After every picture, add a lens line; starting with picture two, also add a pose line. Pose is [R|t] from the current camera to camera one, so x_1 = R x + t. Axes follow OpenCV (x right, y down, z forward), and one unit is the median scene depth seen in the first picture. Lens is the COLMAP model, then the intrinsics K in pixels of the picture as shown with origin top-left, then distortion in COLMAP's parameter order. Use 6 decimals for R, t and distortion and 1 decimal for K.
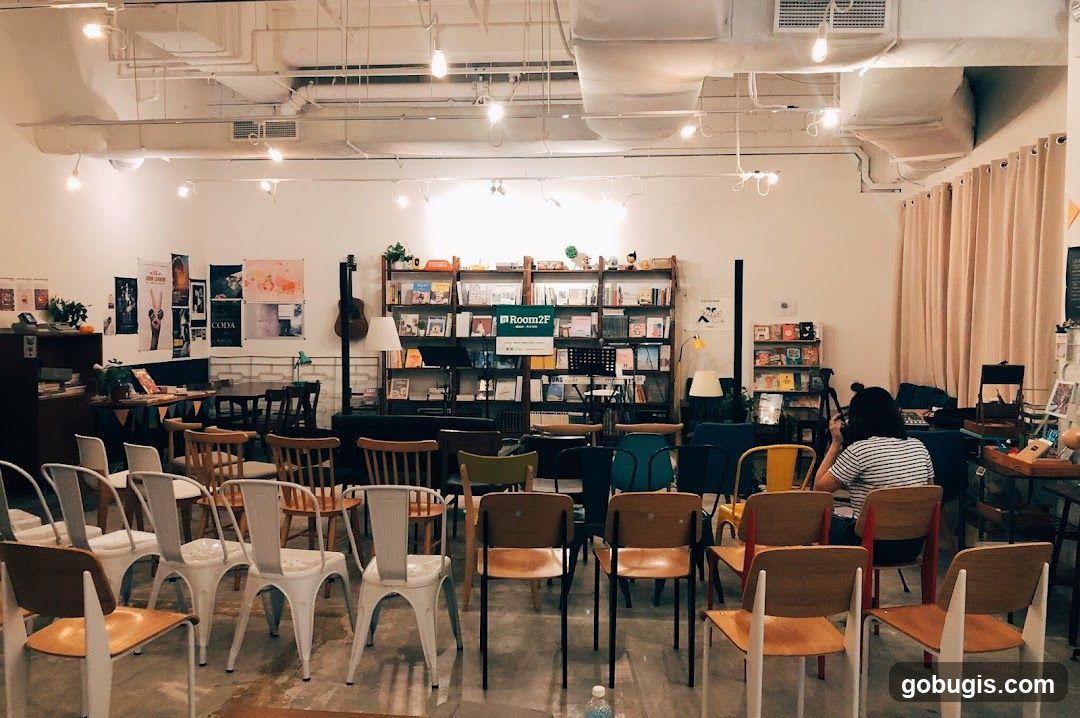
lens RADIAL K [[985.3, 0, 539.1], [0, 985.3, 368.5], [0, 0, 1]] dist [0.023319, 0.000000]
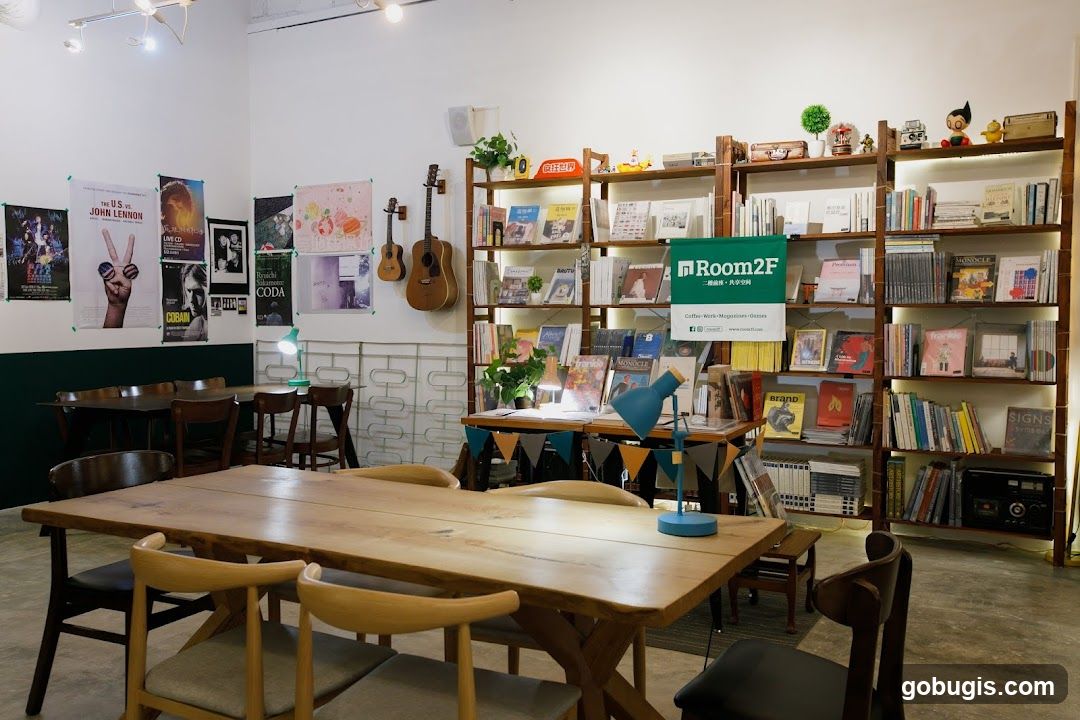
lens RADIAL K [[985.3, 0, 541.8], [0, 985.3, 366.8], [0, 0, 1]] dist [0.023319, 0.000000]
pose [[0.896294, 0.015591, -0.443186, 0.123951], [-0.017605, 0.999845, -0.000430, 0.001762], [0.443110, 0.008188, 0.896430, 0.519125]]
